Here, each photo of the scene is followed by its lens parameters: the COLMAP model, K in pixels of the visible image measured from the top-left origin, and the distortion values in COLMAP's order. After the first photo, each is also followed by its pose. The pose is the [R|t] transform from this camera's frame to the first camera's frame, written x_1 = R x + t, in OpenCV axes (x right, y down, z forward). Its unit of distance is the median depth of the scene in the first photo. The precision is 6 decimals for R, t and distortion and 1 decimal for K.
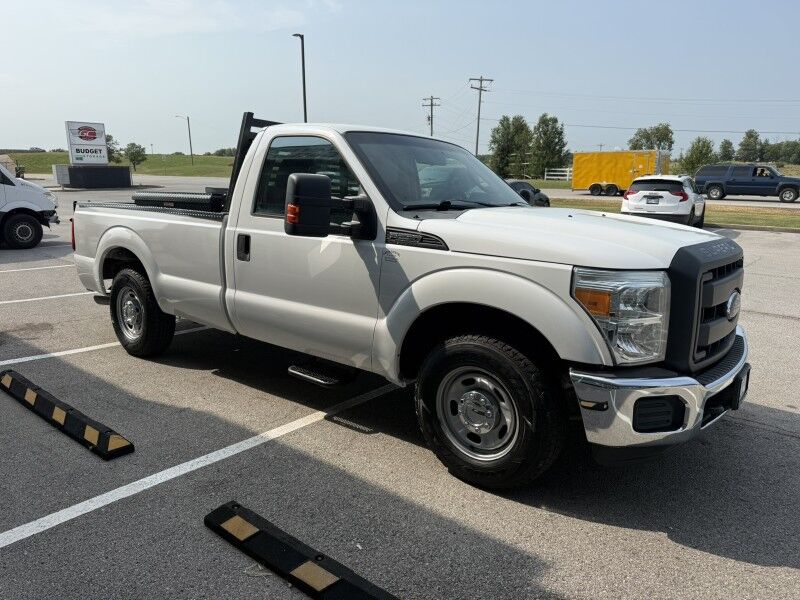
lens RADIAL K [[560.6, 0, 397.1], [0, 560.6, 305.7], [0, 0, 1]] dist [0.055693, -0.026972]
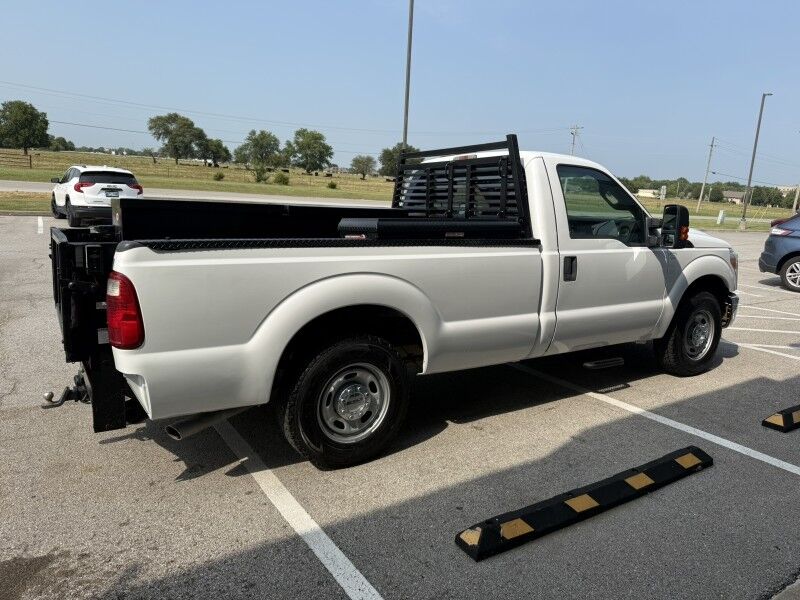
lens RADIAL K [[560.6, 0, 425.4], [0, 560.6, 309.9], [0, 0, 1]] dist [0.055693, -0.026972]
pose [[0.290193, -0.196488, 0.936579, -1.427712], [0.163123, 0.974527, 0.153907, -0.246914], [-0.942963, 0.108115, 0.314853, 0.982082]]
